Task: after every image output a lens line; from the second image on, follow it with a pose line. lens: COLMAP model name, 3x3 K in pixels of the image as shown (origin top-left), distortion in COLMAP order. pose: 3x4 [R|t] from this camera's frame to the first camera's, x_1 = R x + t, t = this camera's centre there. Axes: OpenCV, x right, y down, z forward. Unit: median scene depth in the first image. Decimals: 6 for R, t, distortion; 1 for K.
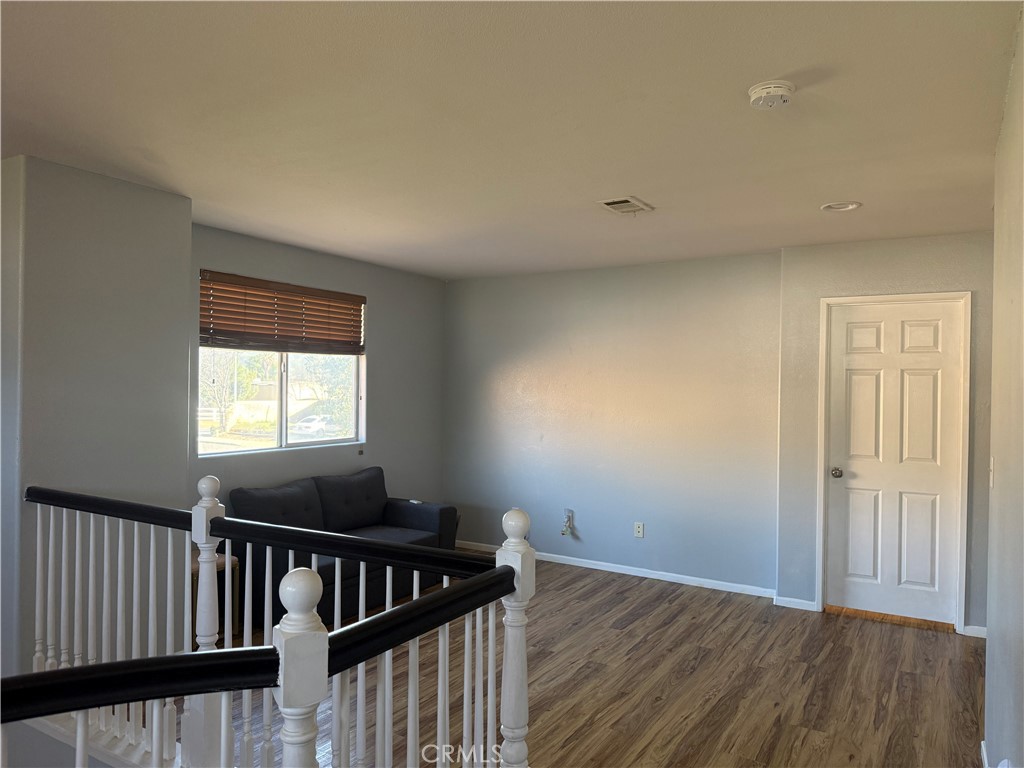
lens RADIAL K [[715.7, 0, 512.0], [0, 715.7, 384.0], [0, 0, 1]] dist [0.128717, -0.184122]
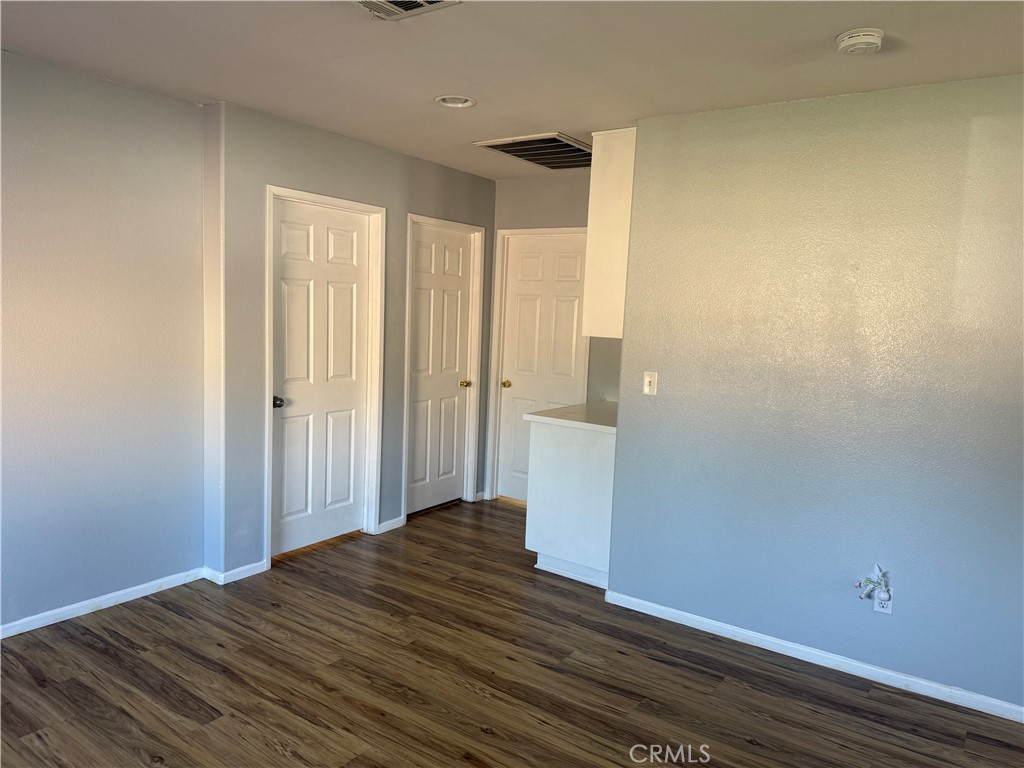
lens RADIAL K [[727.2, 0, 512.0], [0, 727.2, 384.0], [0, 0, 1]] dist [0.000044, -0.006549]
pose [[0.077988, -0.121356, 0.989541, -0.379882], [-0.040300, 0.991369, 0.124757, -0.014985], [-0.996139, -0.049608, 0.072425, 0.715599]]
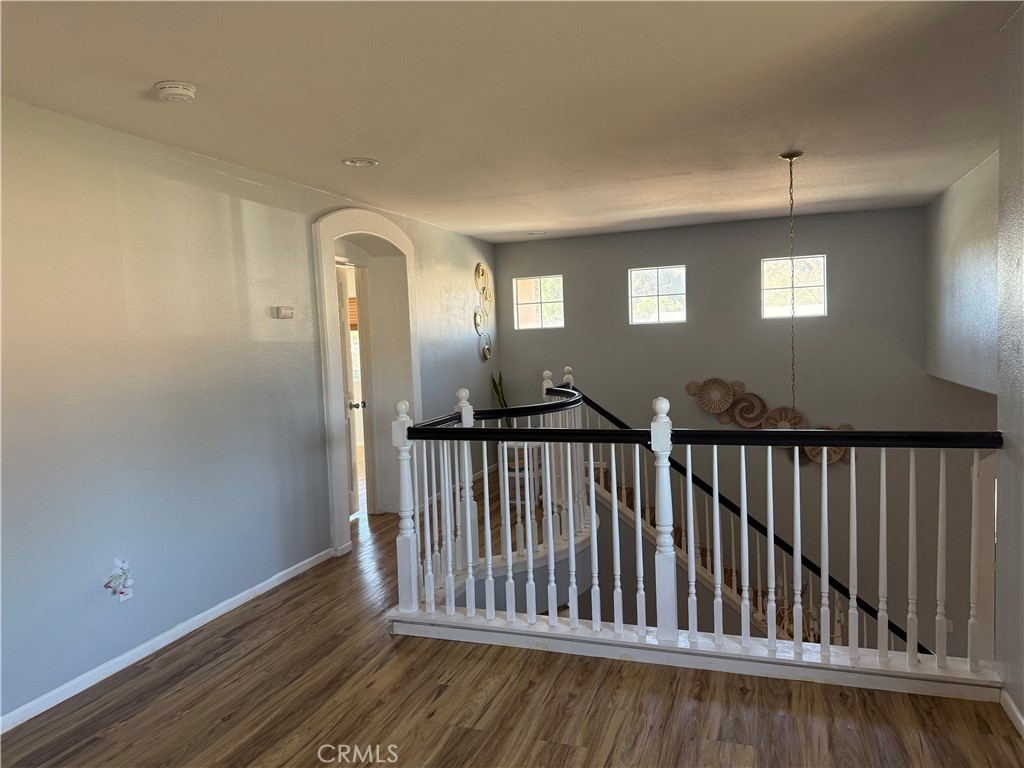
lens RADIAL K [[762.3, 0, 514.0], [0, 762.3, 365.4], [0, 0, 1]] dist [0.146690, -0.159422]
pose [[-0.976035, 0.031569, -0.215313, 0.057582], [0.023941, 0.998993, 0.037942, 0.010202], [0.216294, 0.031878, -0.975808, 1.240355]]
